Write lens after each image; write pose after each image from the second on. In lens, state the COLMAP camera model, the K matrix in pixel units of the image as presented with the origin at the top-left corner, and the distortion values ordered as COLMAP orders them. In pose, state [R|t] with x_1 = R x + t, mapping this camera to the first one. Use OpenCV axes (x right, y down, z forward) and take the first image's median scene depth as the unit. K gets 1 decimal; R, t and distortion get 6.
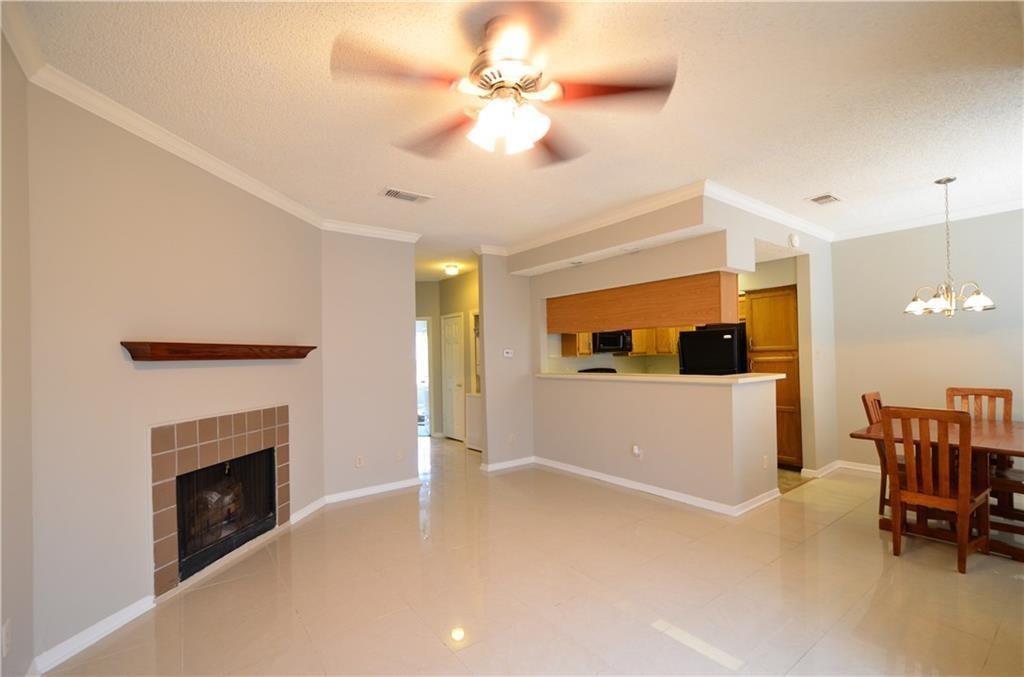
lens RADIAL K [[449.3, 0, 515.1], [0, 449.3, 354.0], [0, 0, 1]] dist [-0.000561, -0.008203]
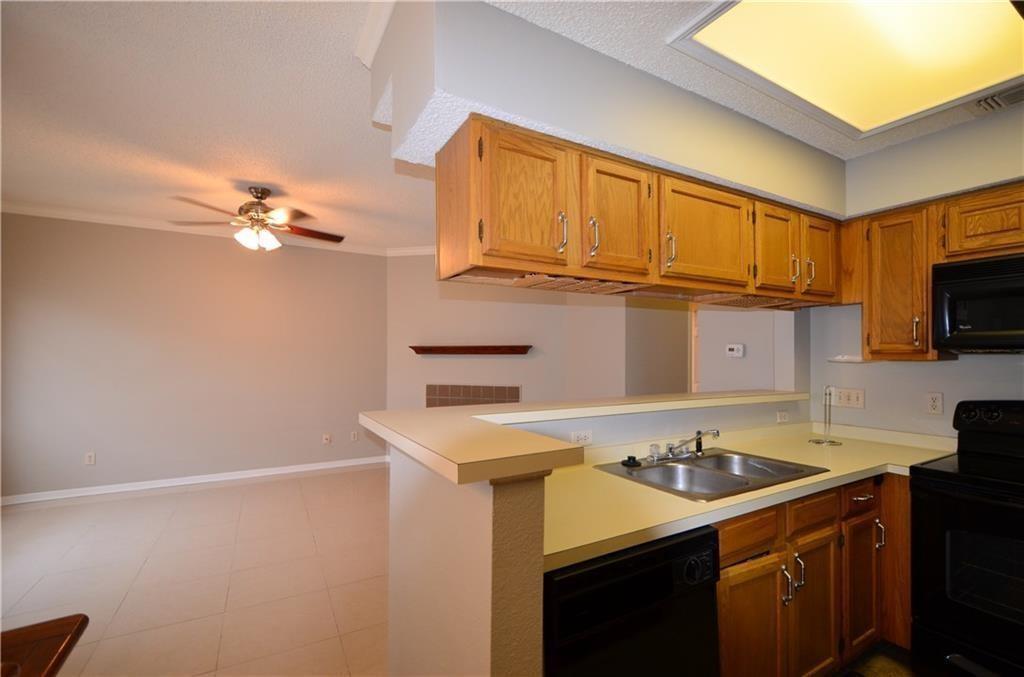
lens RADIAL K [[449.3, 0, 515.1], [0, 449.3, 354.0], [0, 0, 1]] dist [-0.000561, -0.008203]
pose [[-0.129985, 0.016739, -0.991375, 0.954874], [0.007069, 0.999848, 0.015955, -0.014217], [0.991491, -0.004934, -0.130084, 1.228178]]
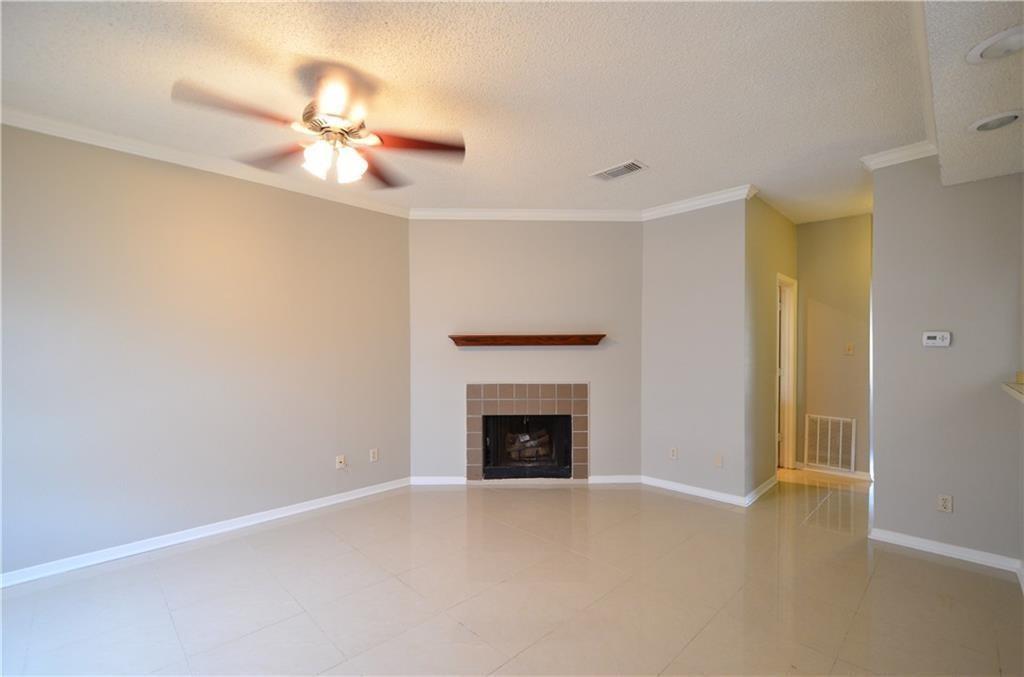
lens RADIAL K [[449.3, 0, 515.1], [0, 449.3, 354.0], [0, 0, 1]] dist [-0.000561, -0.008203]
pose [[0.136685, 0.034434, -0.990016, 0.686557], [0.008033, 0.999324, 0.035866, -0.011229], [0.990582, -0.012855, 0.136316, 0.674637]]
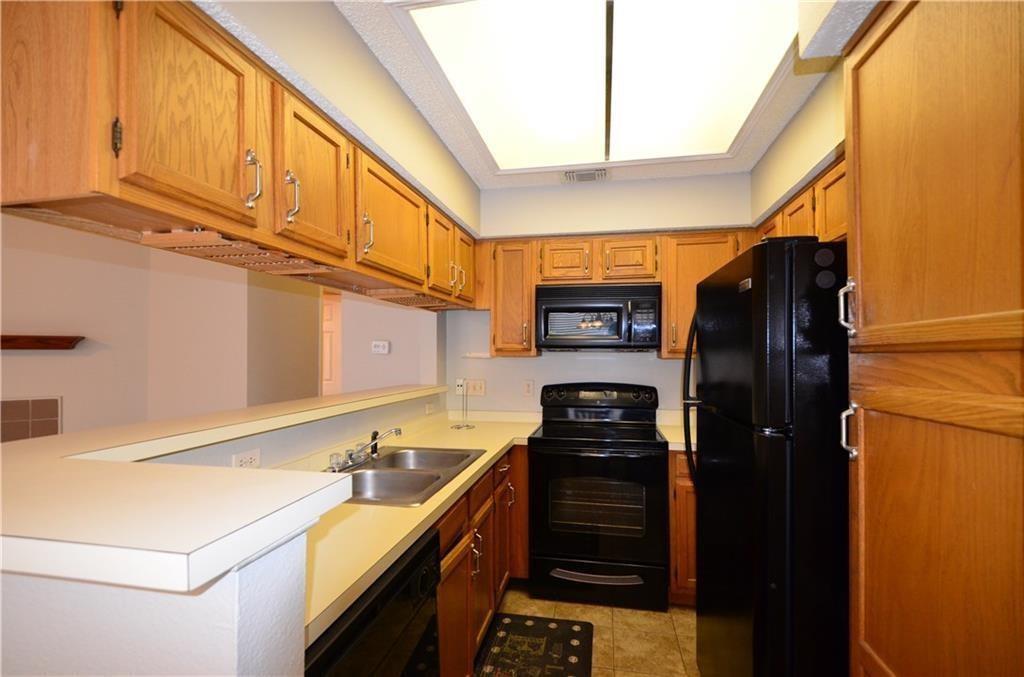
lens RADIAL K [[449.3, 0, 515.1], [0, 449.3, 354.0], [0, 0, 1]] dist [-0.000561, -0.008203]
pose [[0.671569, 0.024267, -0.740545, 0.863007], [-0.012955, 0.999695, 0.021011, -0.012821], [0.740829, -0.004516, 0.671678, 1.134868]]
